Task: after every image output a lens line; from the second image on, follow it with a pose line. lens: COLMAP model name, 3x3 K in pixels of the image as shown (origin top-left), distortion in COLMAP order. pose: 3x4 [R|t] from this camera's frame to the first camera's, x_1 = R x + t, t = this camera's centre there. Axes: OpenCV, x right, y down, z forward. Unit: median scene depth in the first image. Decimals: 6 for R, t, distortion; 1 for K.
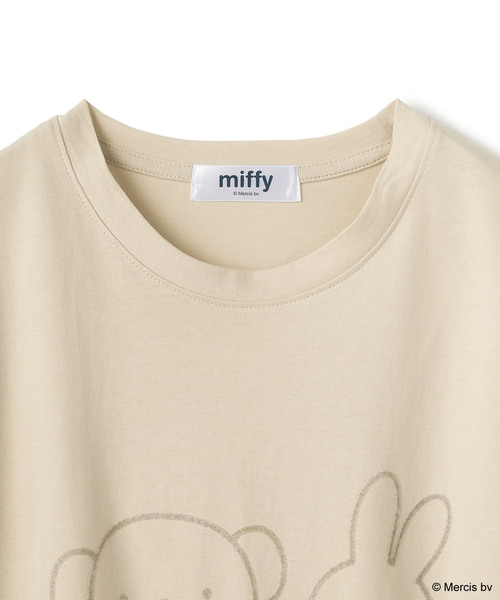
lens RADIAL K [[2591.7, 0, 247.8], [0, 2591.7, 299.9], [0, 0, 1]] dist [0.062221, 0.000000]
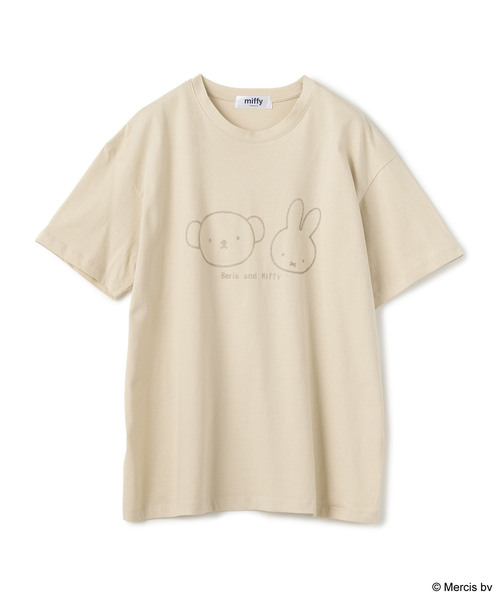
lens RADIAL K [[2591.7, 0, 249.8], [0, 2591.7, 300.2], [0, 0, 1]] dist [0.062221, 0.000000]
pose [[0.999257, 0.013964, -0.035911, 0.105470], [-0.017162, 0.995763, -0.090346, 0.452572], [0.034497, 0.090895, 0.995263, -1.953820]]
